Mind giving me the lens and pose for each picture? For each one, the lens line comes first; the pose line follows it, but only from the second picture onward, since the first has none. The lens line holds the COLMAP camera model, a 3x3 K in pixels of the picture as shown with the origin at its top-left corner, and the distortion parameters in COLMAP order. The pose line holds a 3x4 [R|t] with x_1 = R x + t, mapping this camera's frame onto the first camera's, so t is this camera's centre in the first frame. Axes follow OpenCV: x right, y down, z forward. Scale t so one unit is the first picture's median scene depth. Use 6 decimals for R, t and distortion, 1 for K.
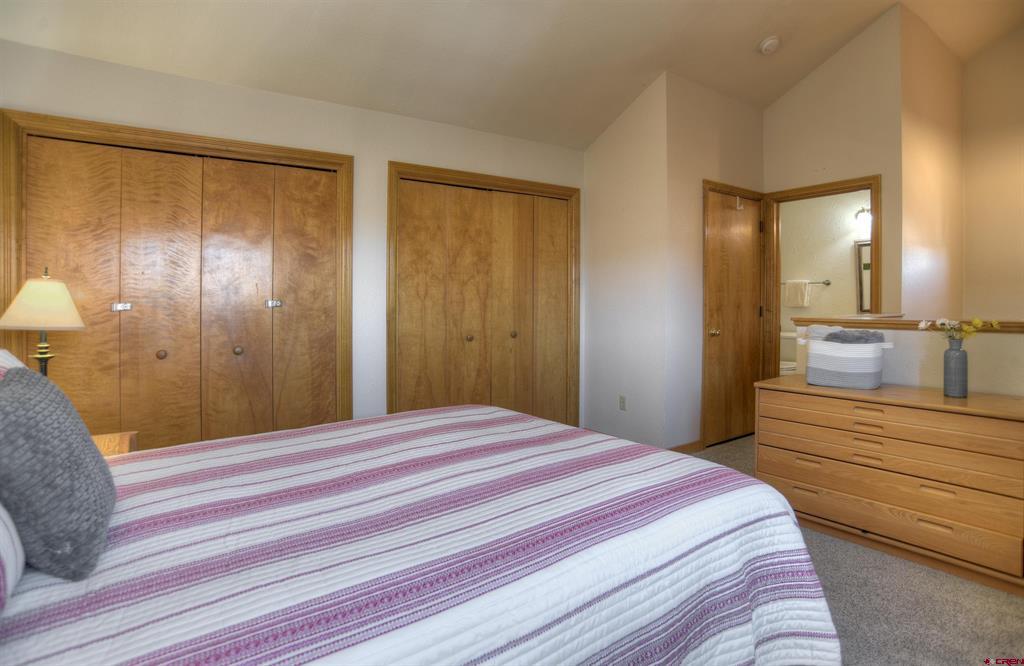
lens RADIAL K [[594.6, 0, 511.0], [0, 594.6, 337.8], [0, 0, 1]] dist [-0.003504, 0.001935]
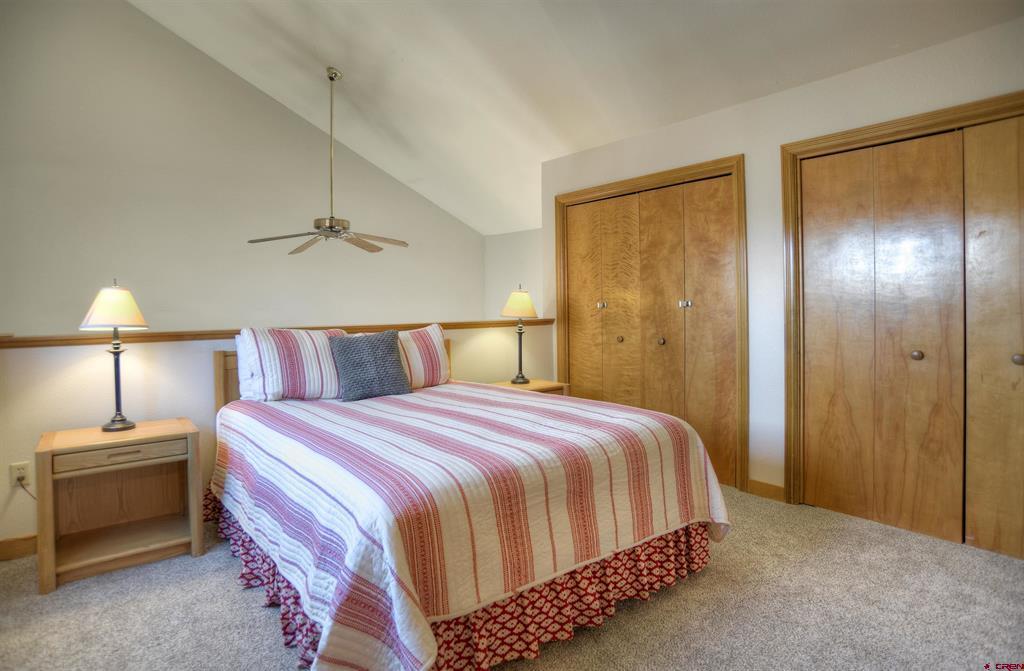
lens RADIAL K [[594.6, 0, 510.0], [0, 594.6, 333.4], [0, 0, 1]] dist [-0.003504, 0.001935]
pose [[0.044828, 0.070588, -0.996498, 0.714392], [-0.042979, 0.996713, 0.068670, -0.062783], [0.998070, 0.039750, 0.047714, 0.585900]]
